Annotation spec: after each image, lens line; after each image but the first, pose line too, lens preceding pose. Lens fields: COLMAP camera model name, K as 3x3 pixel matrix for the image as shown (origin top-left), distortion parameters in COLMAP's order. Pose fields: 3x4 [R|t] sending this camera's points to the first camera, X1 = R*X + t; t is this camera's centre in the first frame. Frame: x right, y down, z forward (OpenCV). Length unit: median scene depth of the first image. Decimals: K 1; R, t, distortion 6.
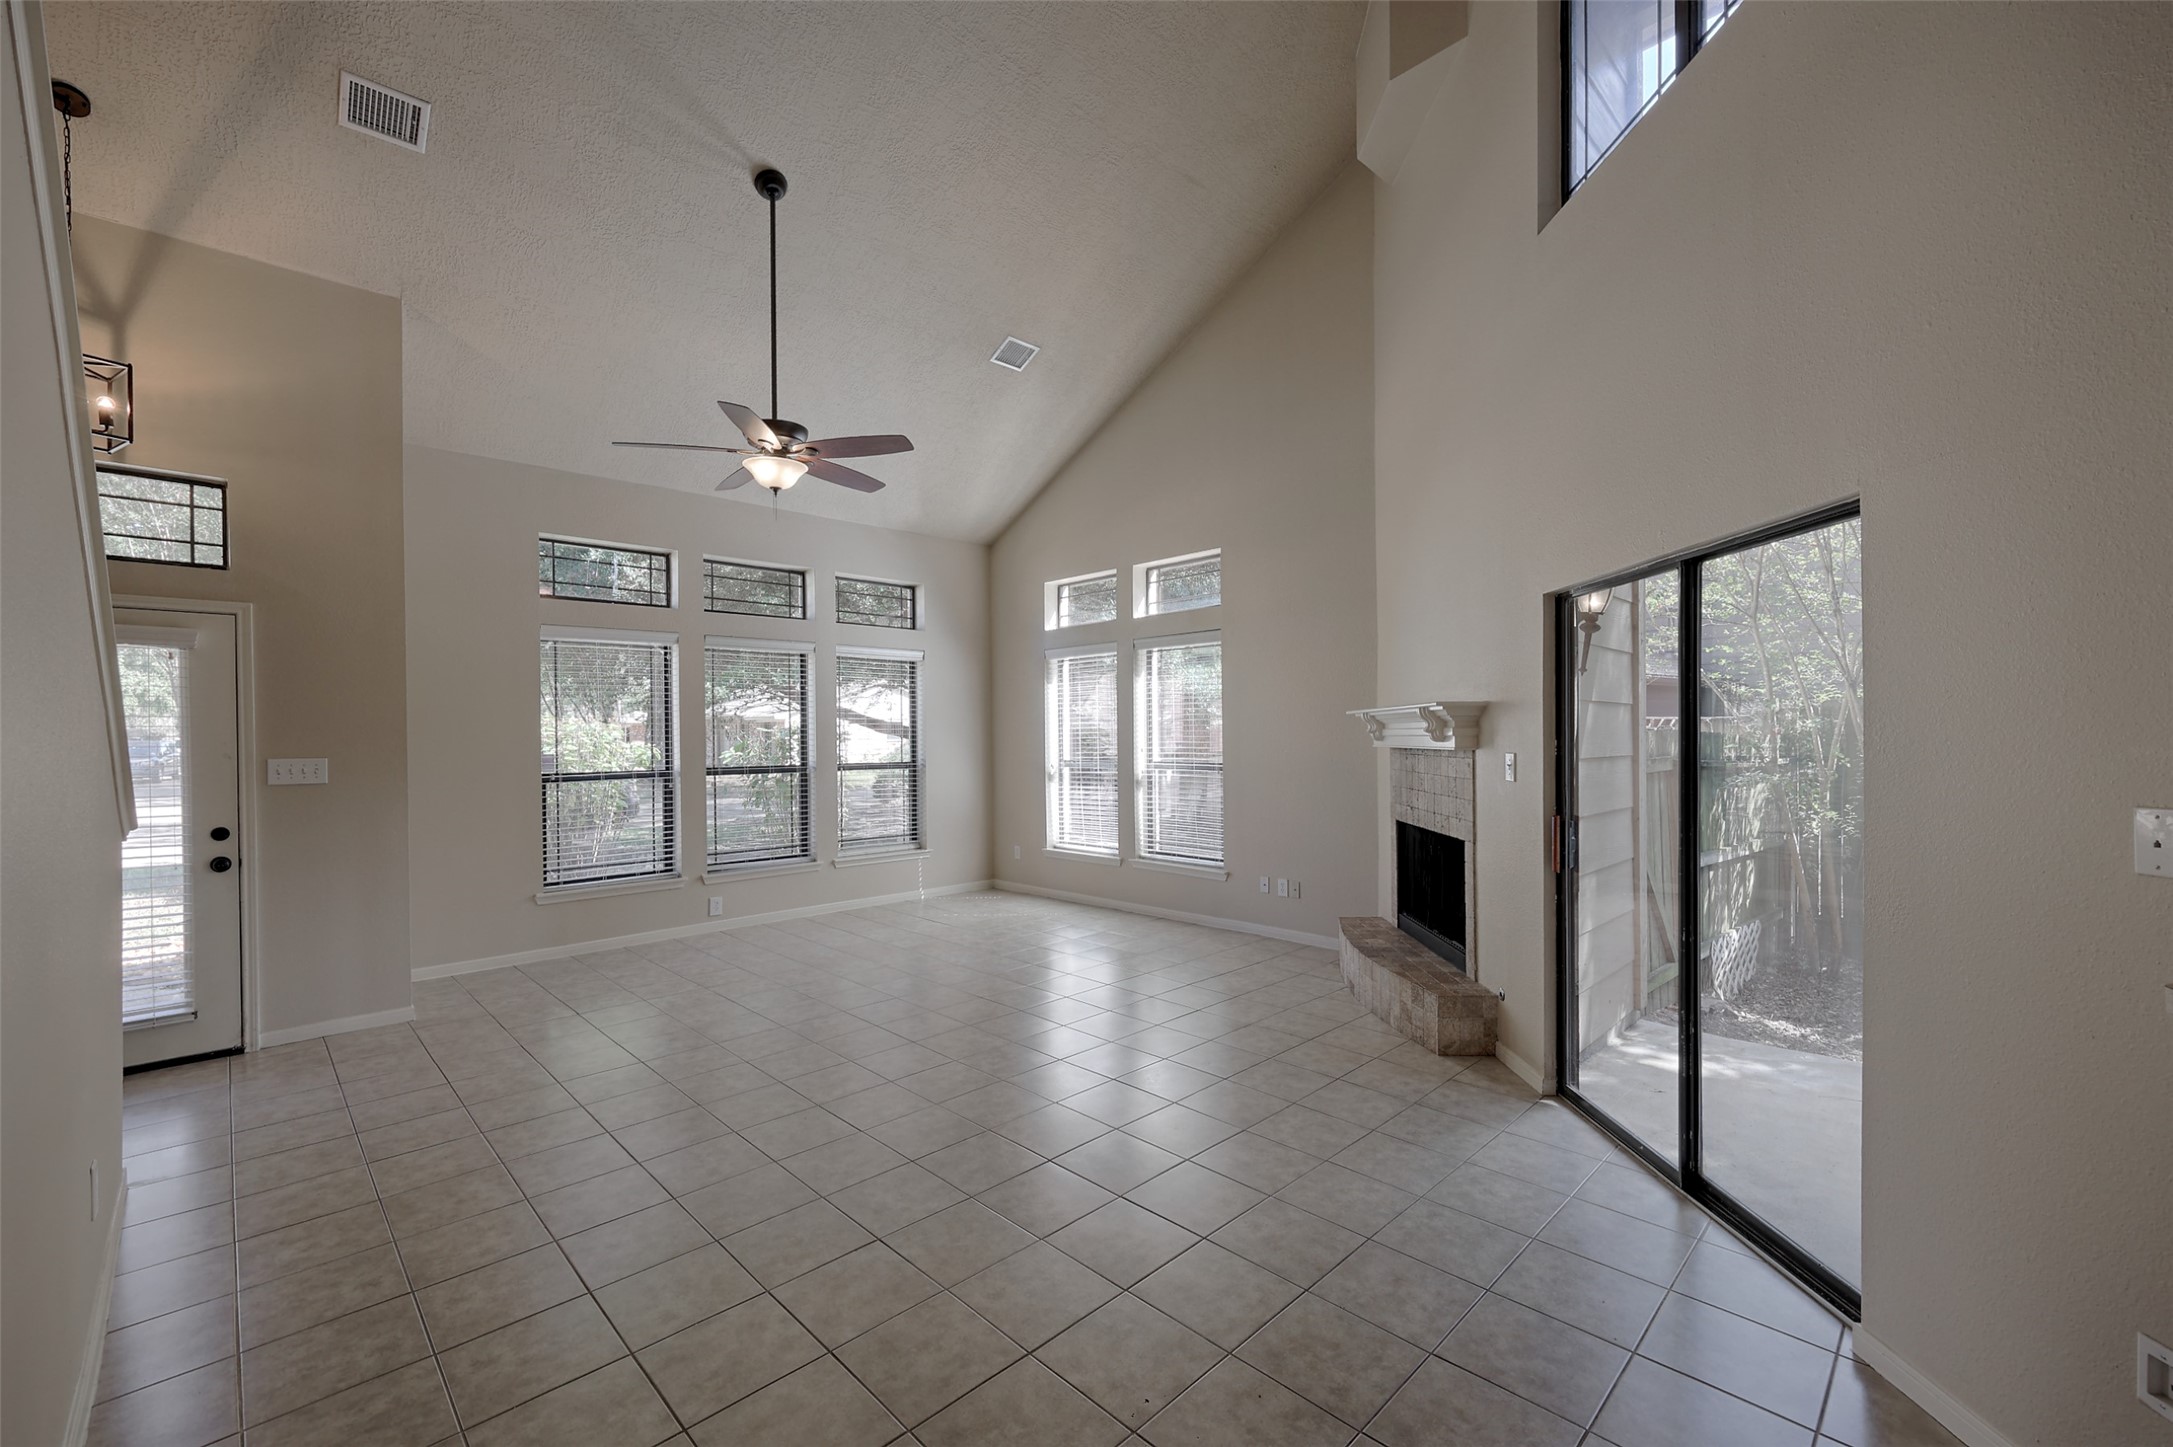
lens RADIAL K [[882.3, 0, 1076.6], [0, 882.3, 737.7], [0, 0, 1]] dist [0.002053, 0.000351]
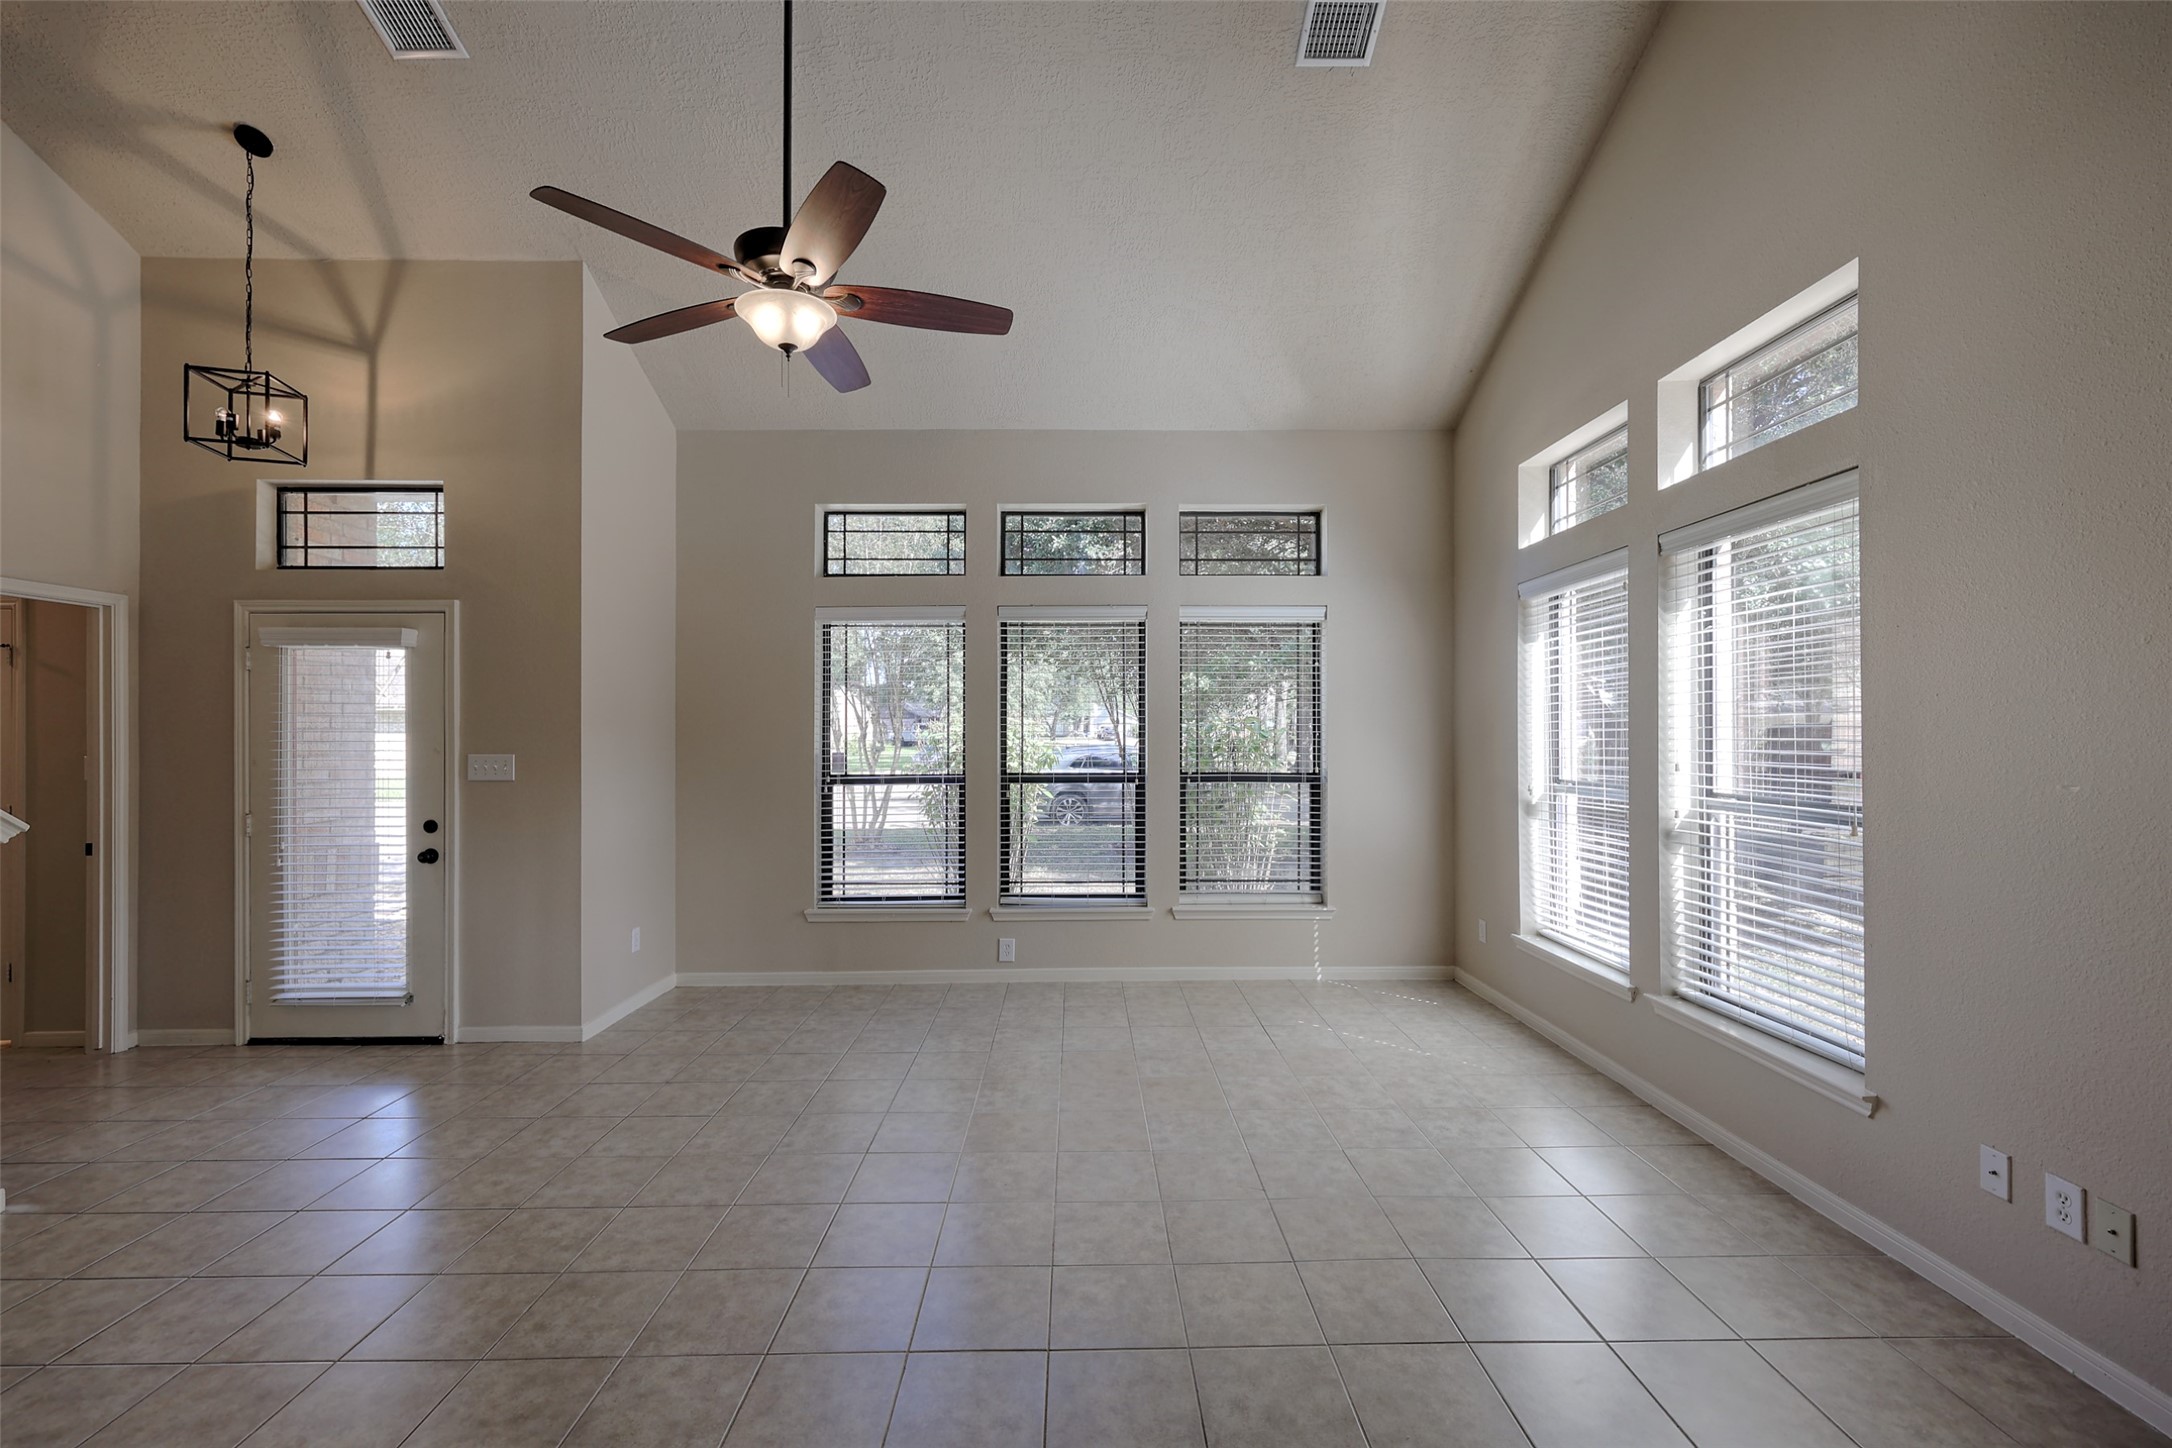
lens RADIAL K [[881.9, 0, 1089.2], [0, 881.9, 737.0], [0, 0, 1]] dist [0.002053, 0.000351]
pose [[0.728256, 0.006059, -0.685279, 0.185788], [-0.004773, 0.999982, 0.003769, -0.002221], [0.685289, 0.000526, 0.728271, 0.493932]]
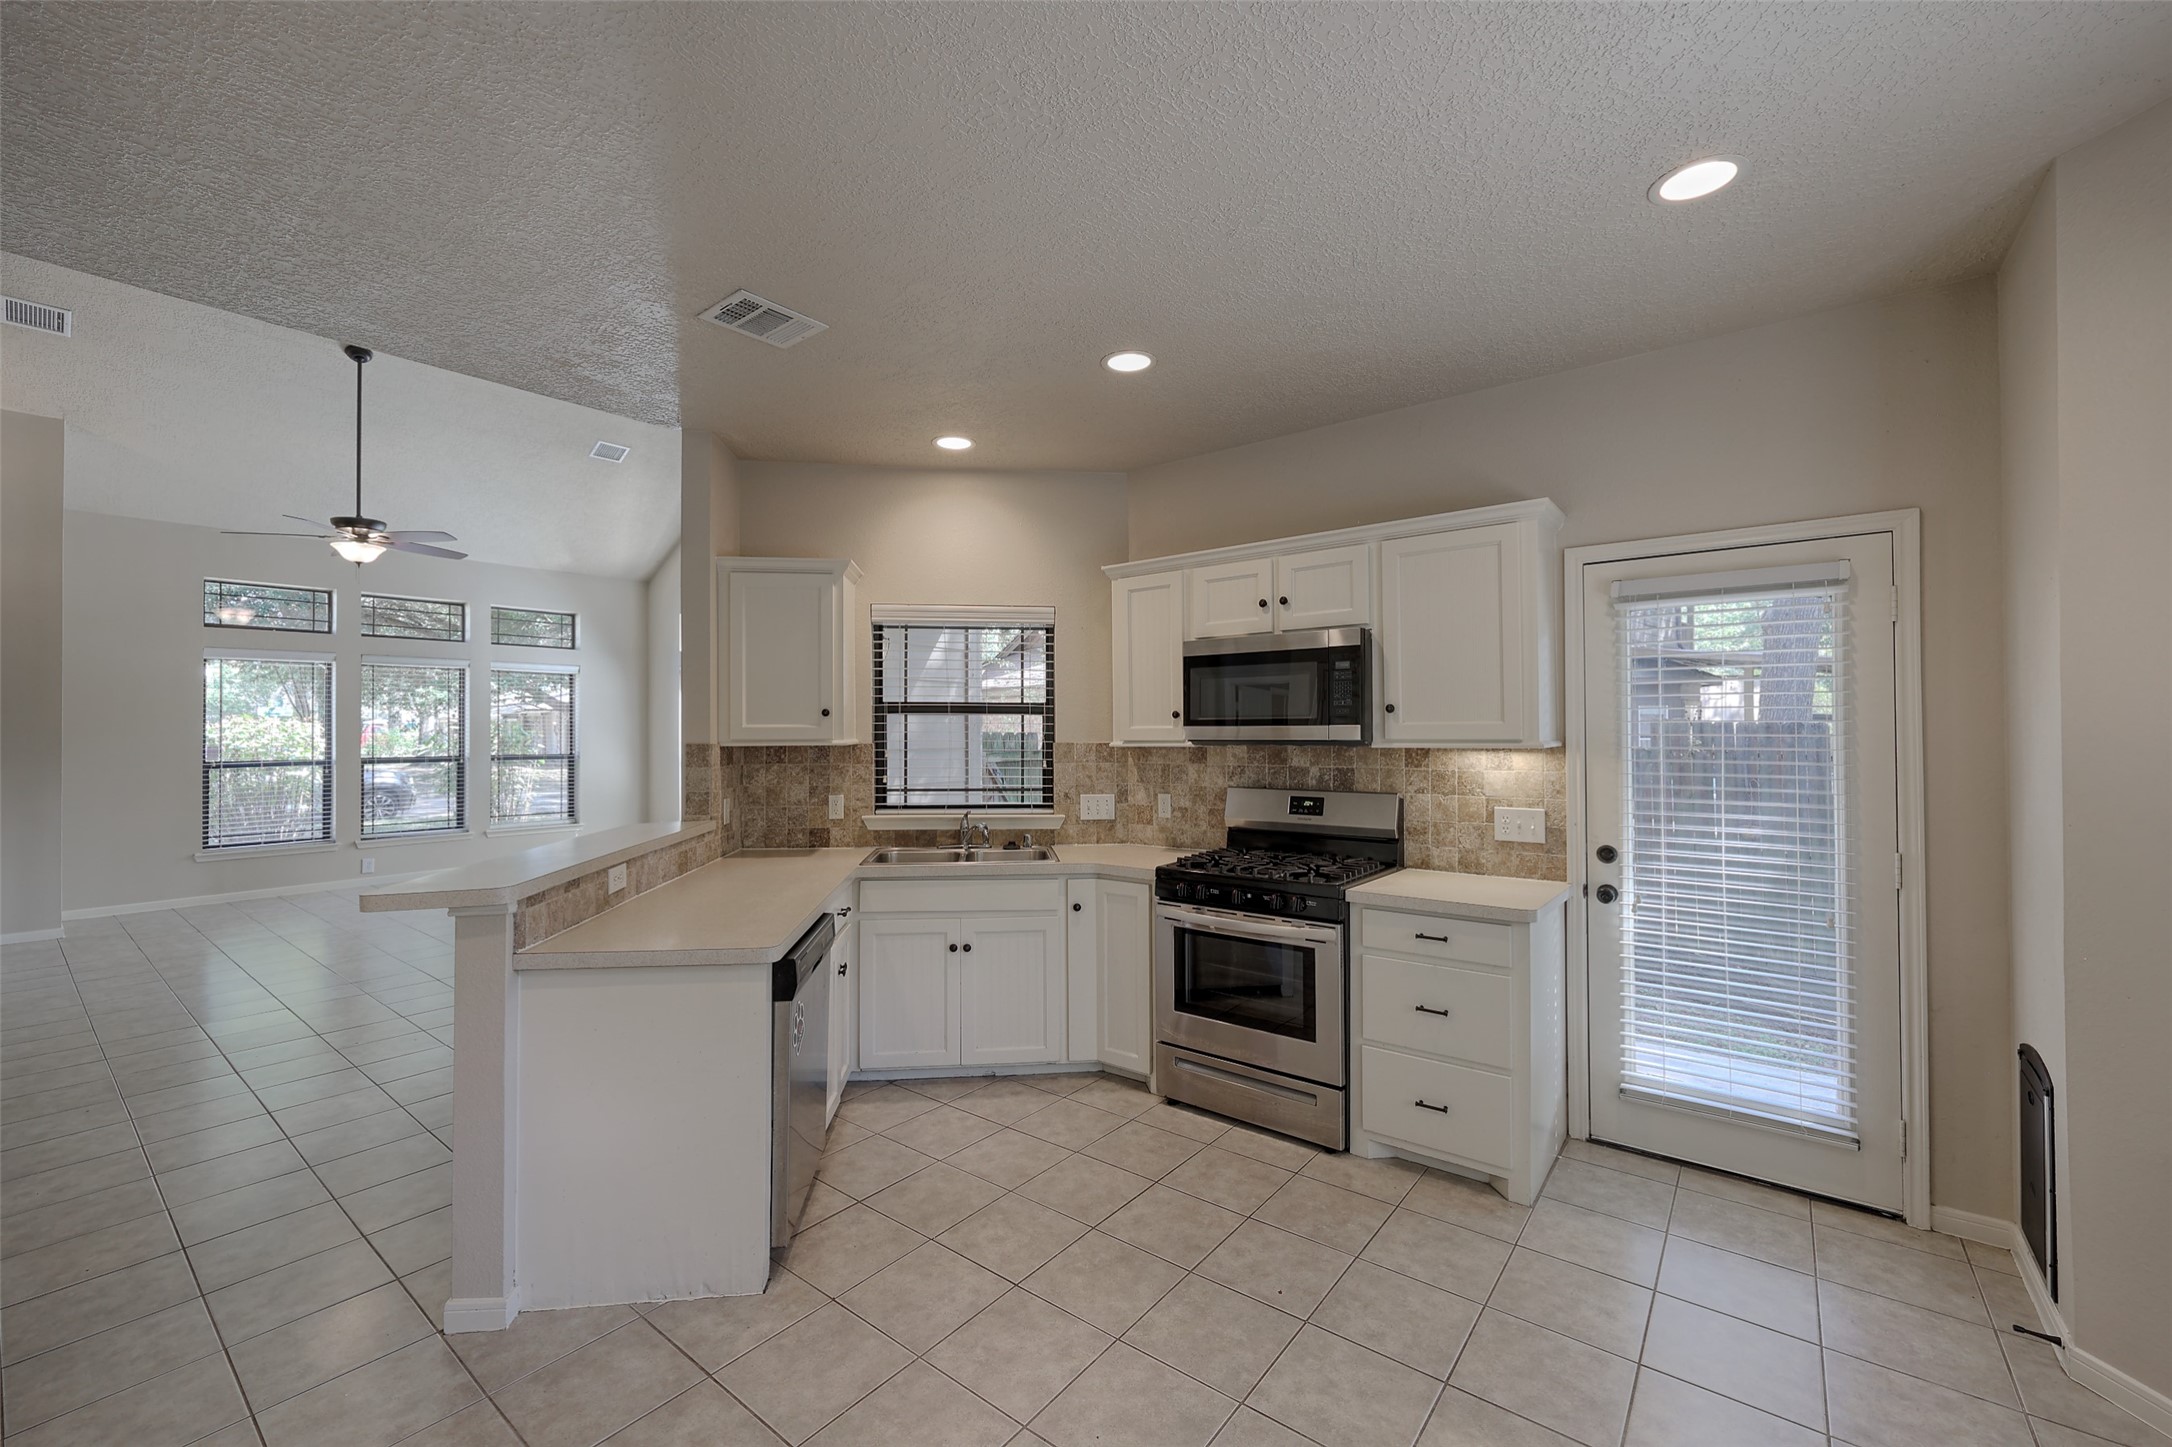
lens RADIAL K [[881.9, 0, 1086.6], [0, 881.9, 725.5], [0, 0, 1]] dist [0.002053, 0.000351]
pose [[0.991773, 0.005620, 0.127889, 0.476309], [-0.004471, 0.999947, -0.009275, -0.006032], [-0.127934, 0.008626, 0.991745, -0.423596]]
